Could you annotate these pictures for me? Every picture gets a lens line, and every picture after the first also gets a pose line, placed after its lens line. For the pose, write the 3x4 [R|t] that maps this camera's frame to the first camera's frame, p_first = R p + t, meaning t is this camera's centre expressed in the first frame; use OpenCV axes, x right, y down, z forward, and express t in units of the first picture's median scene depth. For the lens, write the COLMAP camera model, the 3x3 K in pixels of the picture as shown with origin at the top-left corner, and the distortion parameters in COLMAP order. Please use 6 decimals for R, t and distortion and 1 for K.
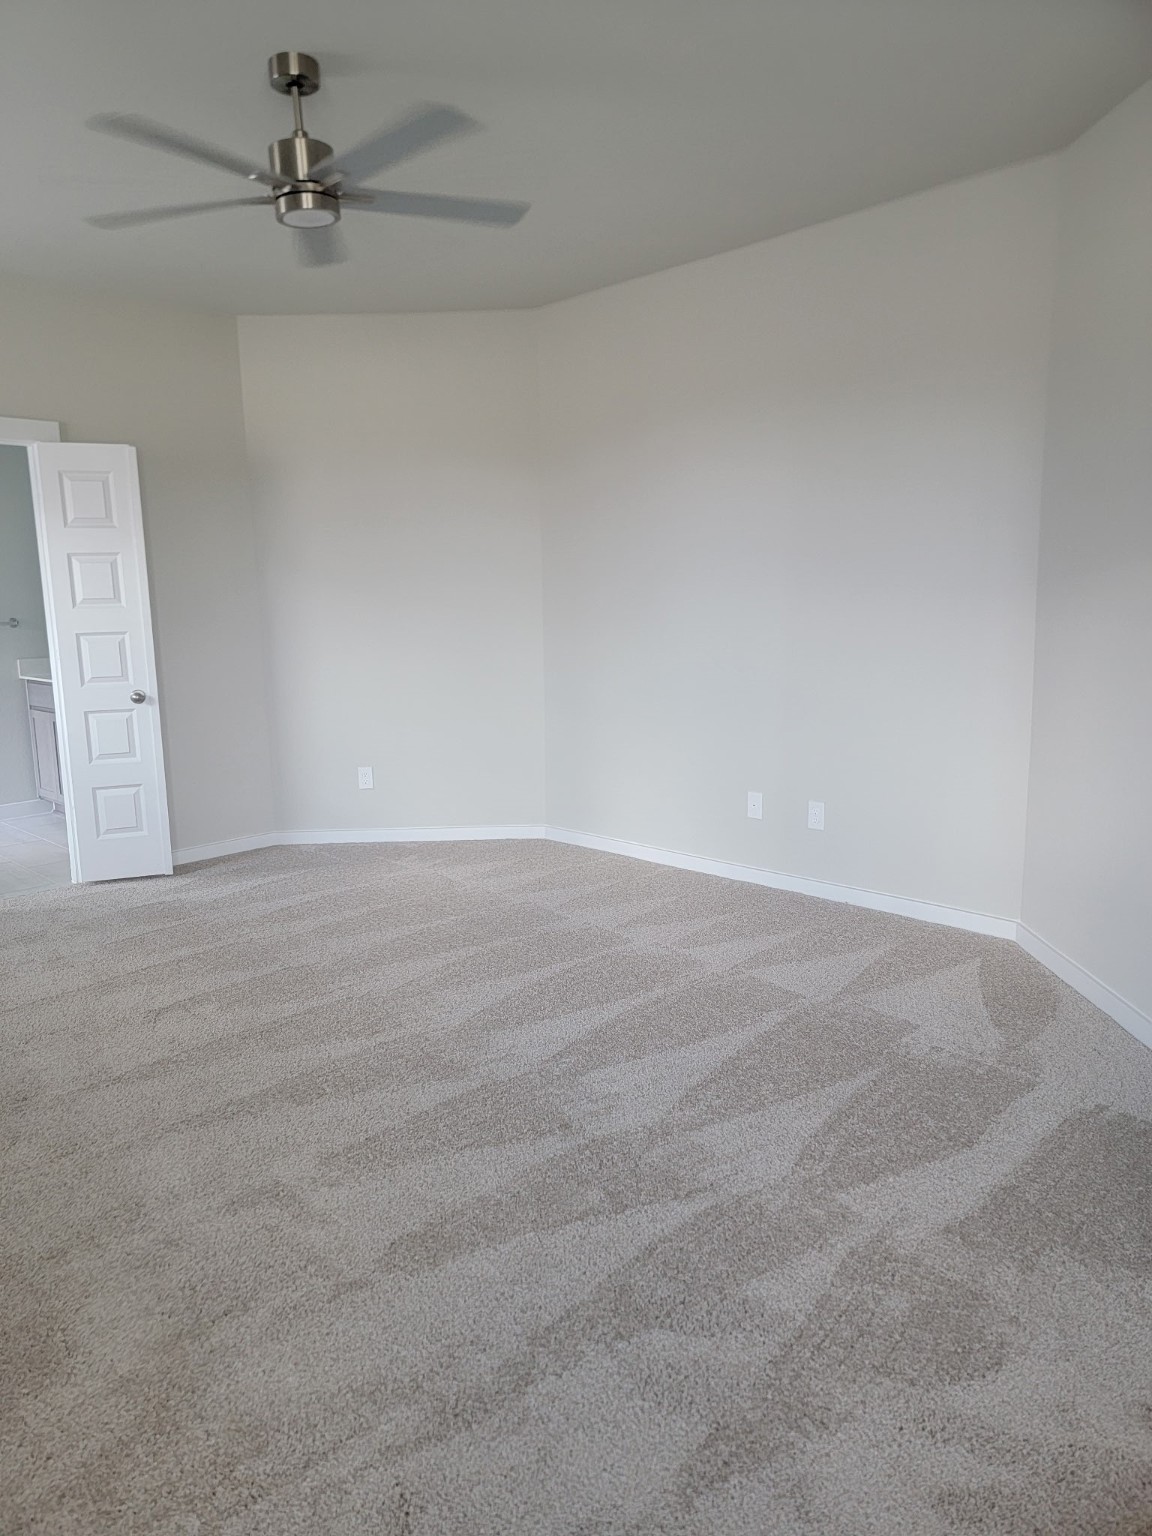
lens RADIAL K [[1072.4, 0, 574.6], [0, 1072.4, 767.2], [0, 0, 1]] dist [0.072974, 0.000030]
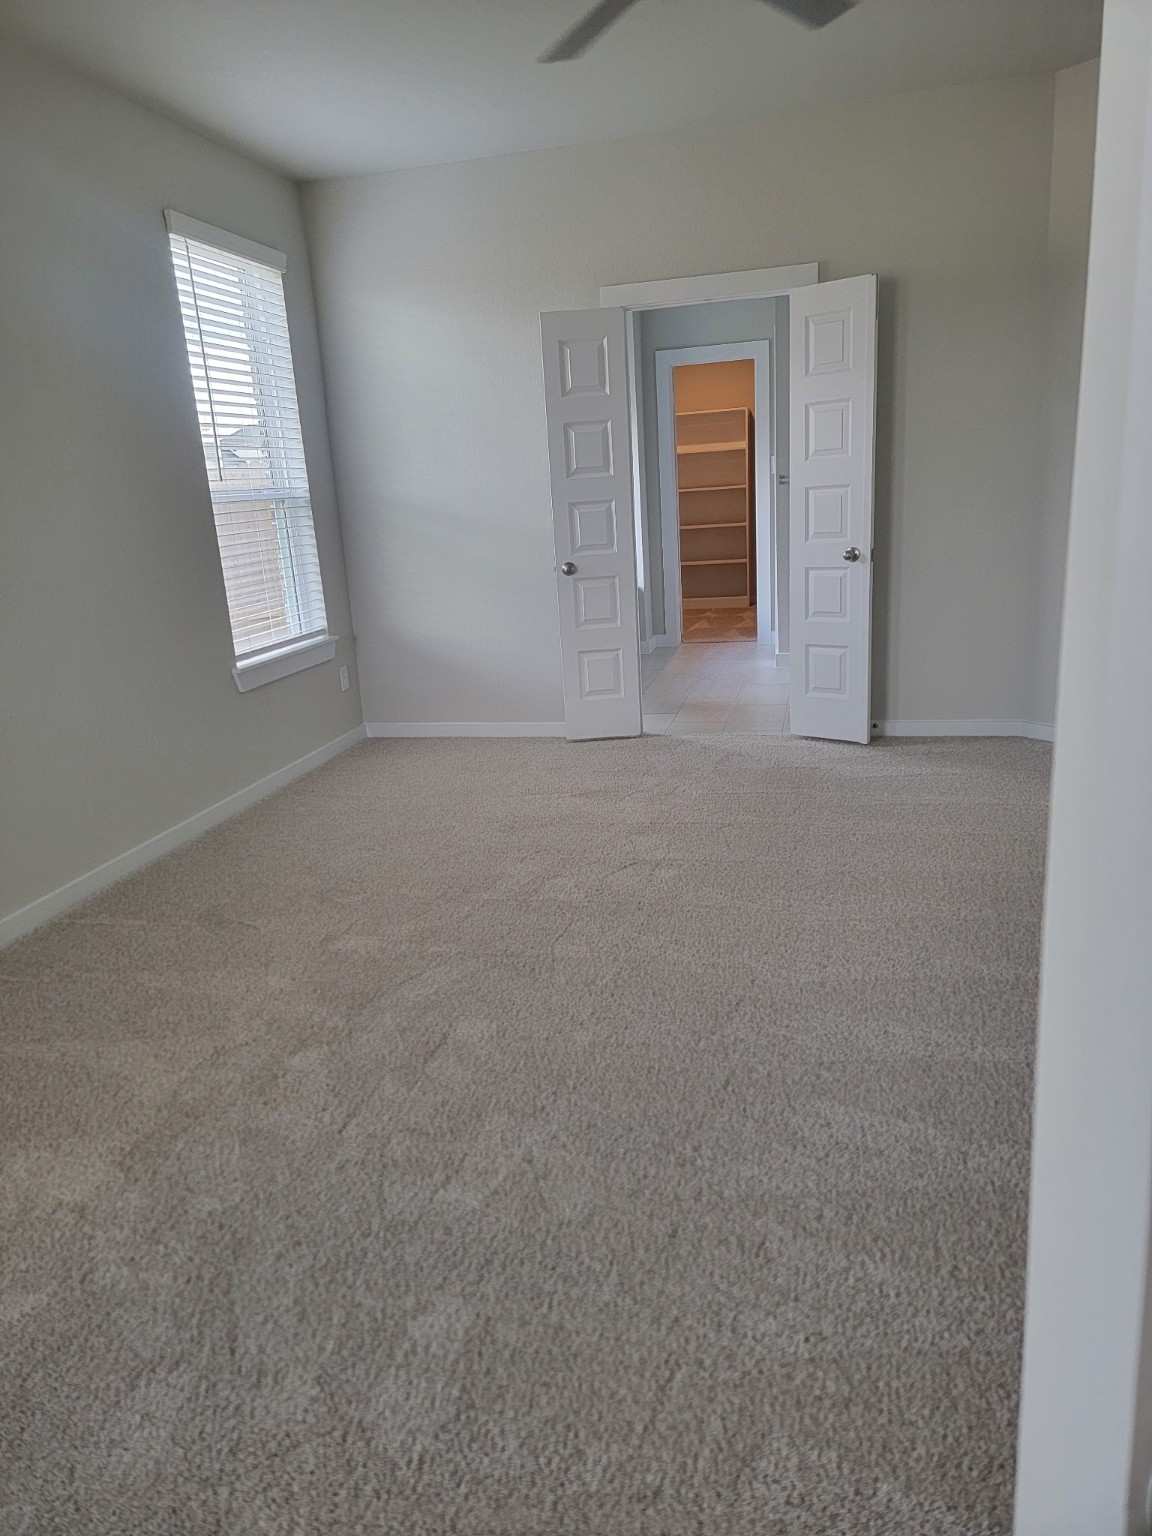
lens RADIAL K [[1072.4, 0, 575.5], [0, 1072.4, 770.9], [0, 0, 1]] dist [0.072974, 0.000030]
pose [[0.491026, 0.216296, -0.843866, 0.324364], [-0.089926, 0.976096, 0.197863, -0.045209], [0.866491, -0.021271, 0.498739, 0.310392]]
